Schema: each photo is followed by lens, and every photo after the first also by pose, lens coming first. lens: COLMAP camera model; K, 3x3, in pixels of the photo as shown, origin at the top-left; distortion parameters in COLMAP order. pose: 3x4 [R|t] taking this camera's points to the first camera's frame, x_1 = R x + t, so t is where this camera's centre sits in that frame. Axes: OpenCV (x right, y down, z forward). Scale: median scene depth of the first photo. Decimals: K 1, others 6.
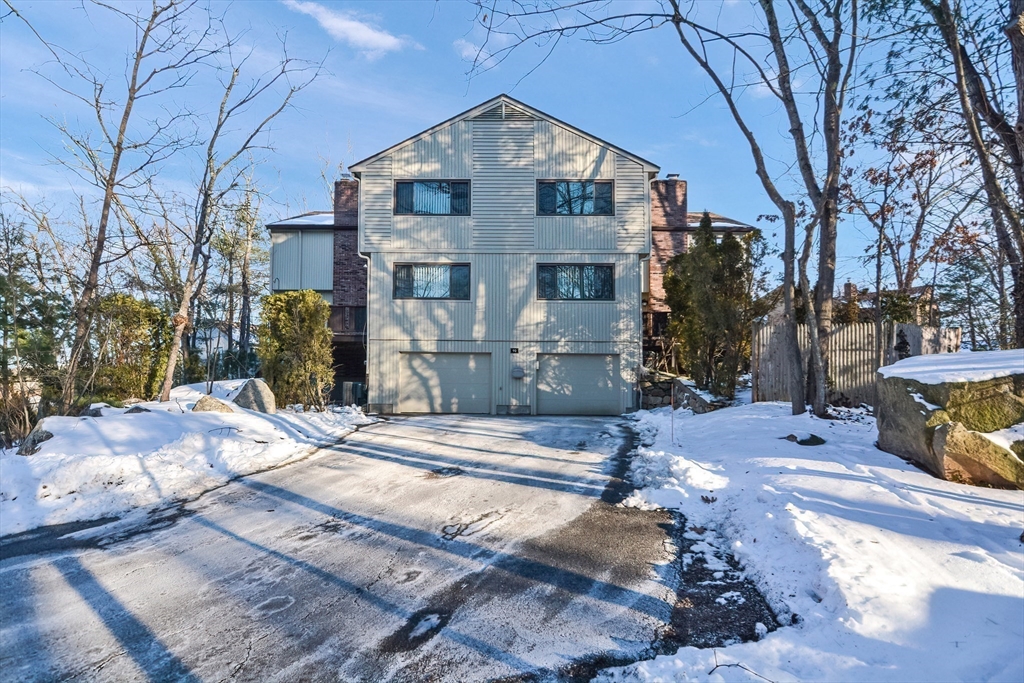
lens RADIAL K [[499.9, 0, 509.5], [0, 499.9, 352.9], [0, 0, 1]] dist [-0.000154, -0.015017]
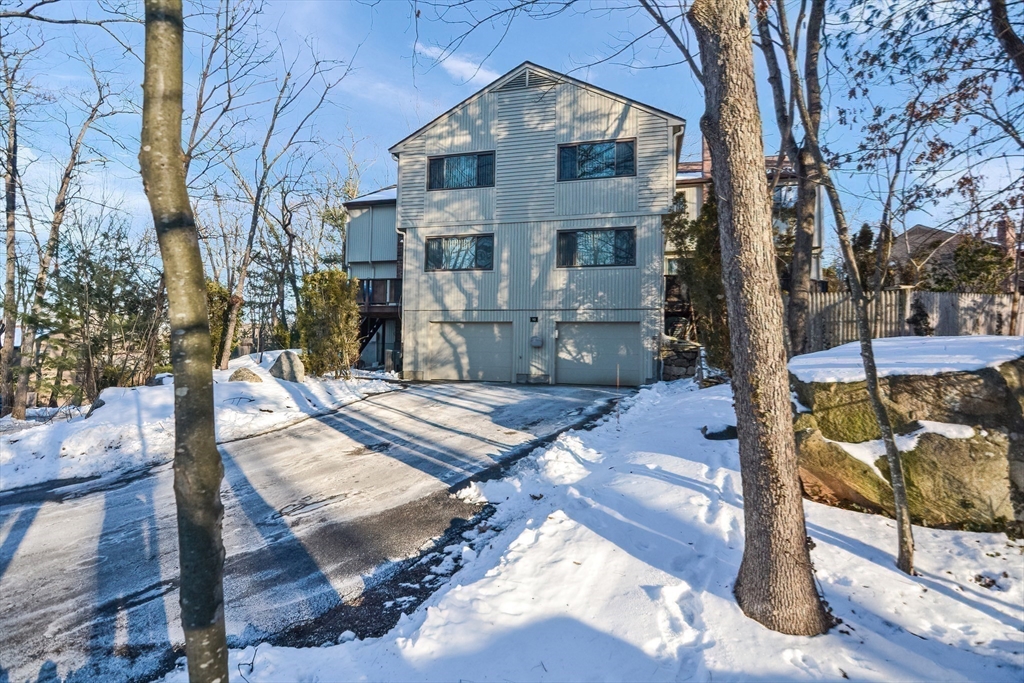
lens RADIAL K [[507.4, 0, 510.9], [0, 507.4, 312.8], [0, 0, 1]] dist [0.000900, -0.014953]
pose [[0.971484, -0.017129, -0.236484, 0.206373], [0.020338, 0.999731, 0.011137, -0.029817], [0.236230, -0.015629, 0.971572, 0.002269]]
